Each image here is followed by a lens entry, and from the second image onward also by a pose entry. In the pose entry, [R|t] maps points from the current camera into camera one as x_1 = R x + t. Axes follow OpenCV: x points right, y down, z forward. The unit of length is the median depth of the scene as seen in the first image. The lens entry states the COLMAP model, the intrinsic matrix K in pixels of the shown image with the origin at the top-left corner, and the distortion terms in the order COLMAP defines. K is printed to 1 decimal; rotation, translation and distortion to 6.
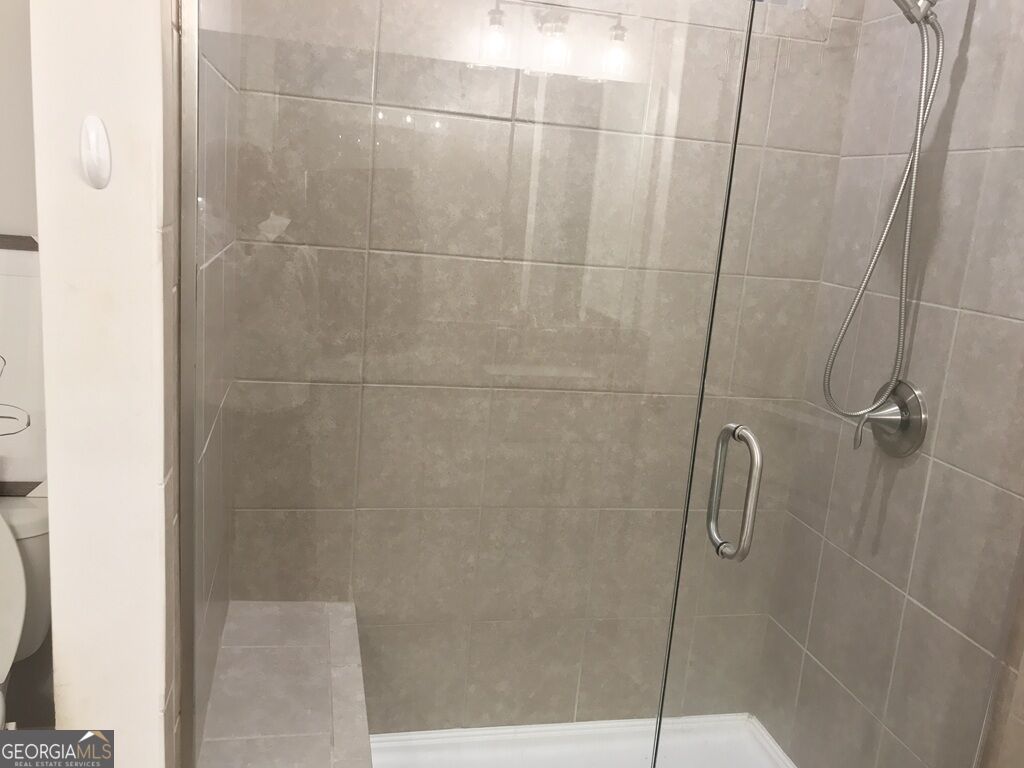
lens RADIAL K [[855.4, 0, 511.4], [0, 855.4, 378.5], [0, 0, 1]] dist [0.031434, -0.029239]
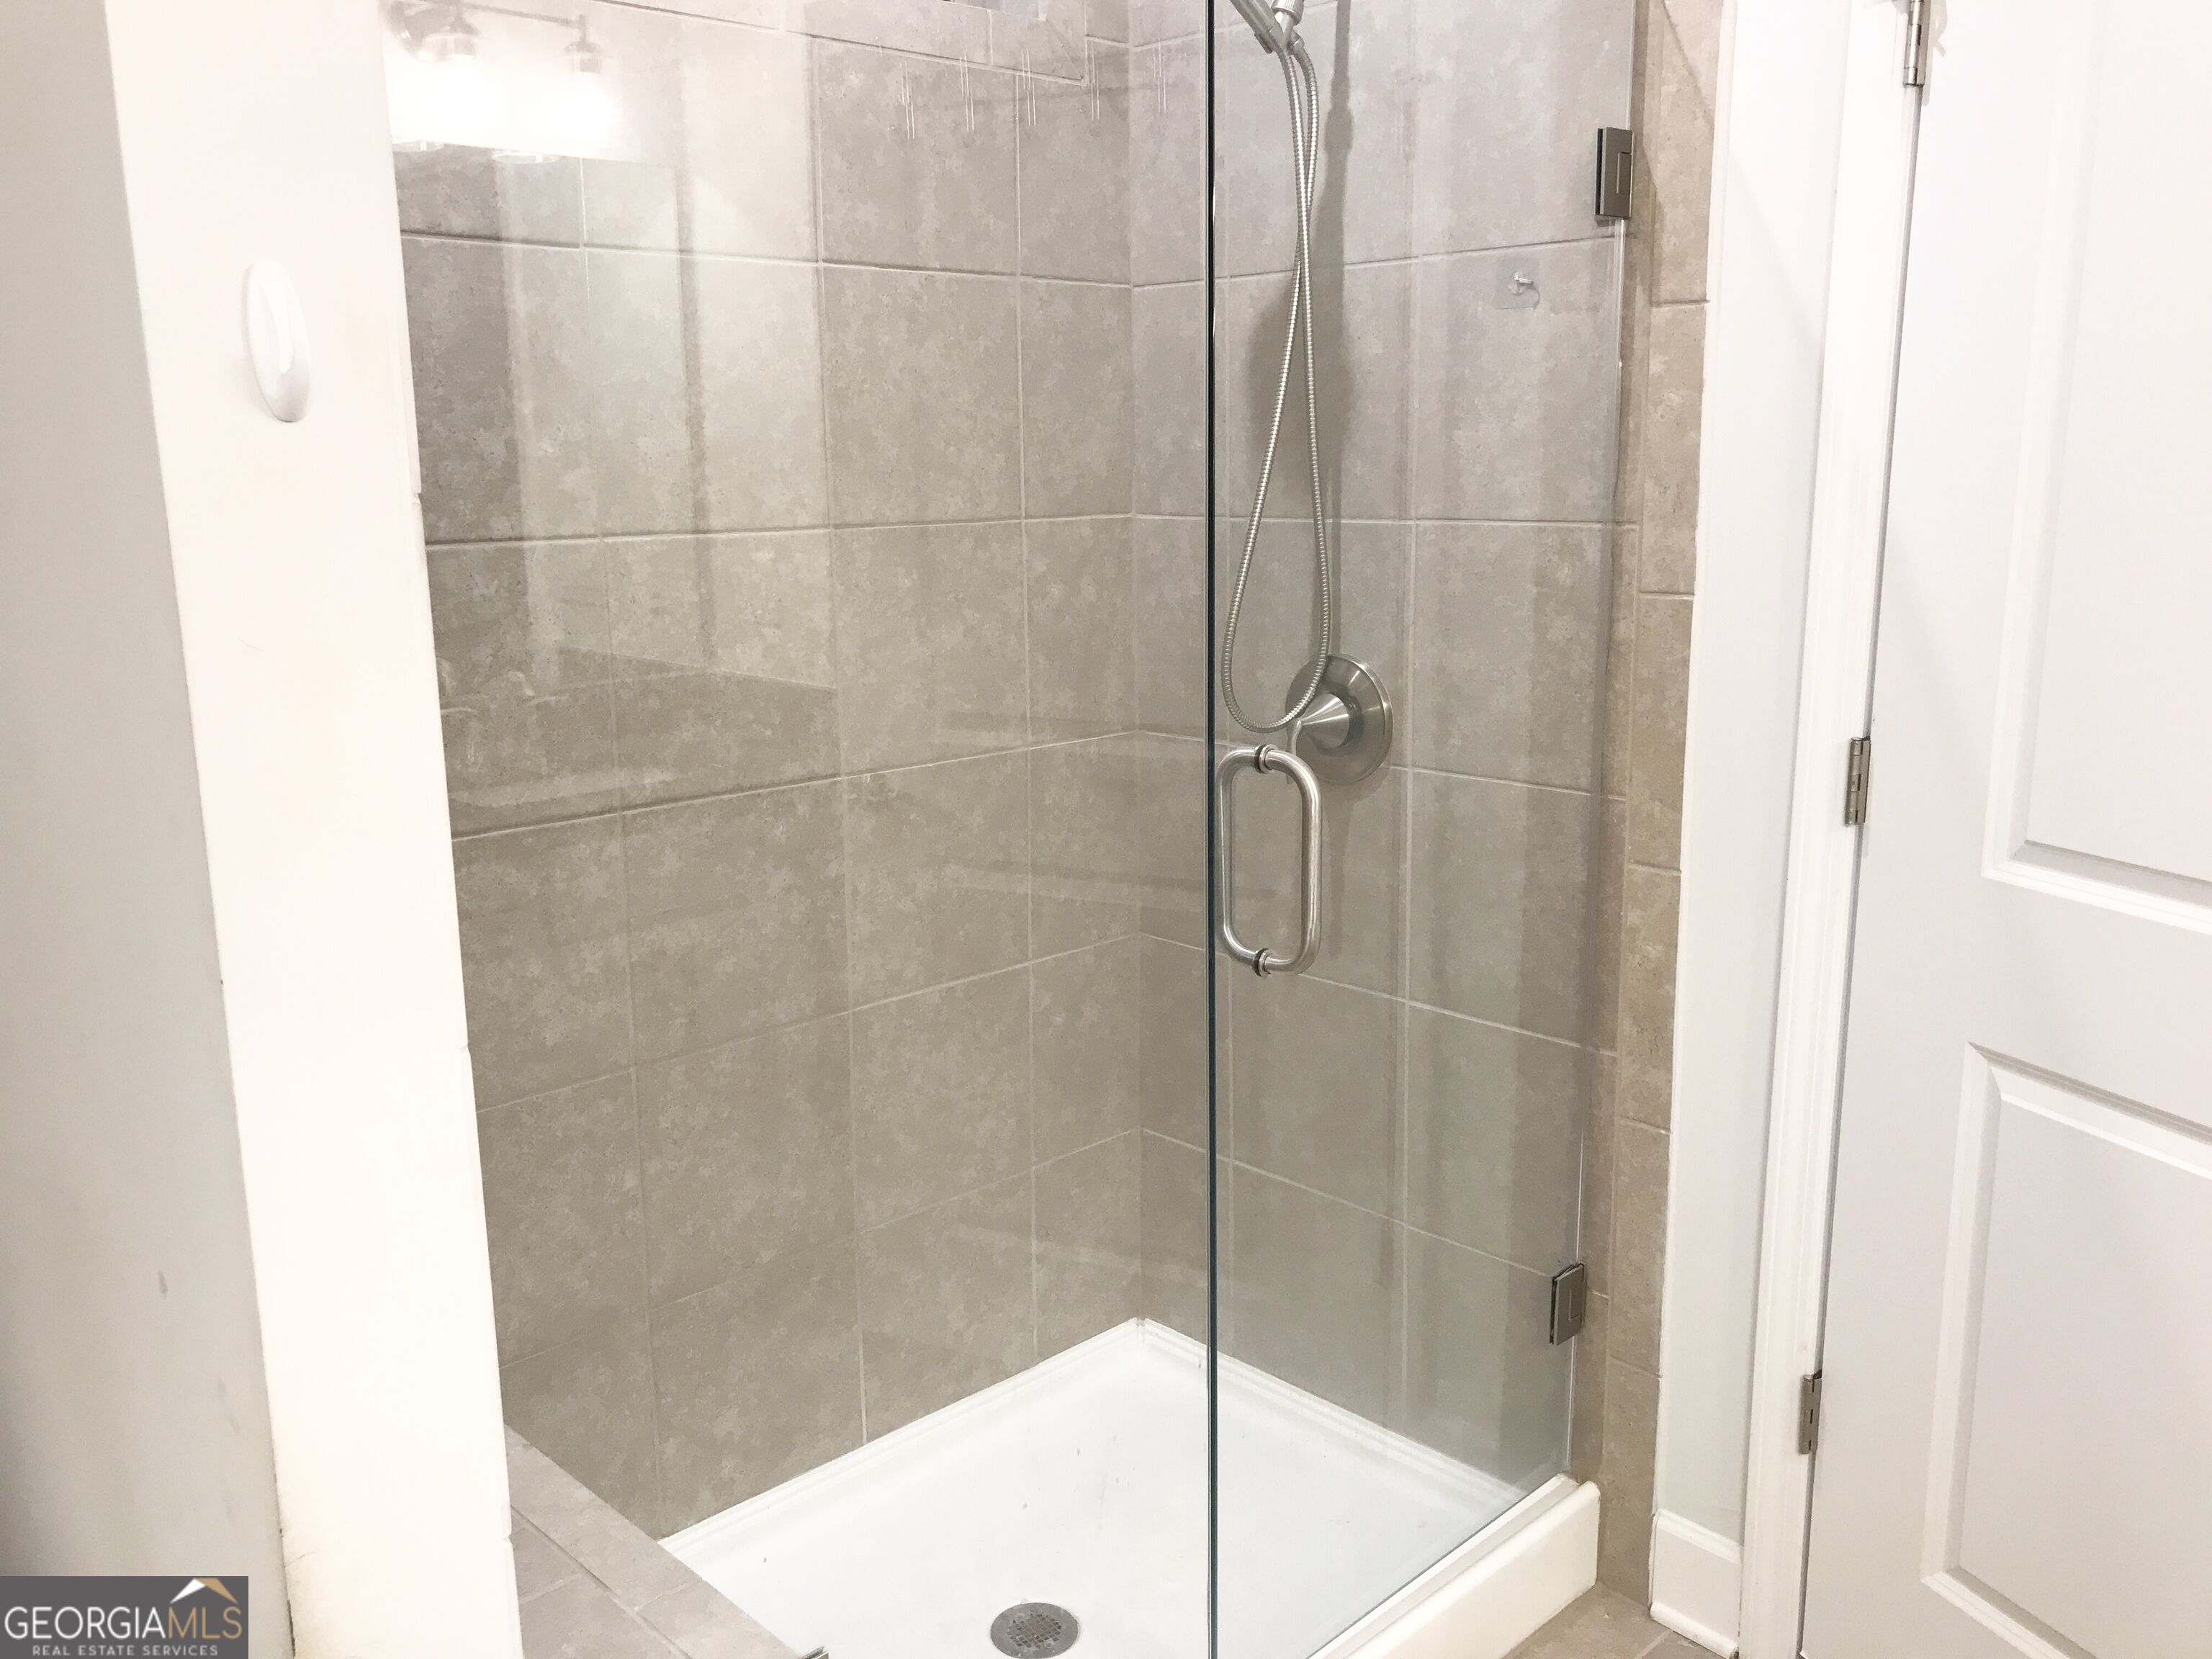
lens RADIAL K [[1847.7, 0, 1109.5], [0, 1847.7, 834.6], [0, 0, 1]] dist [0.031434, -0.029239]
pose [[0.842023, -0.201057, 0.500573, -0.321016], [0.192829, 0.978819, 0.068784, 0.005462], [-0.503799, 0.038607, 0.862958, -0.022753]]
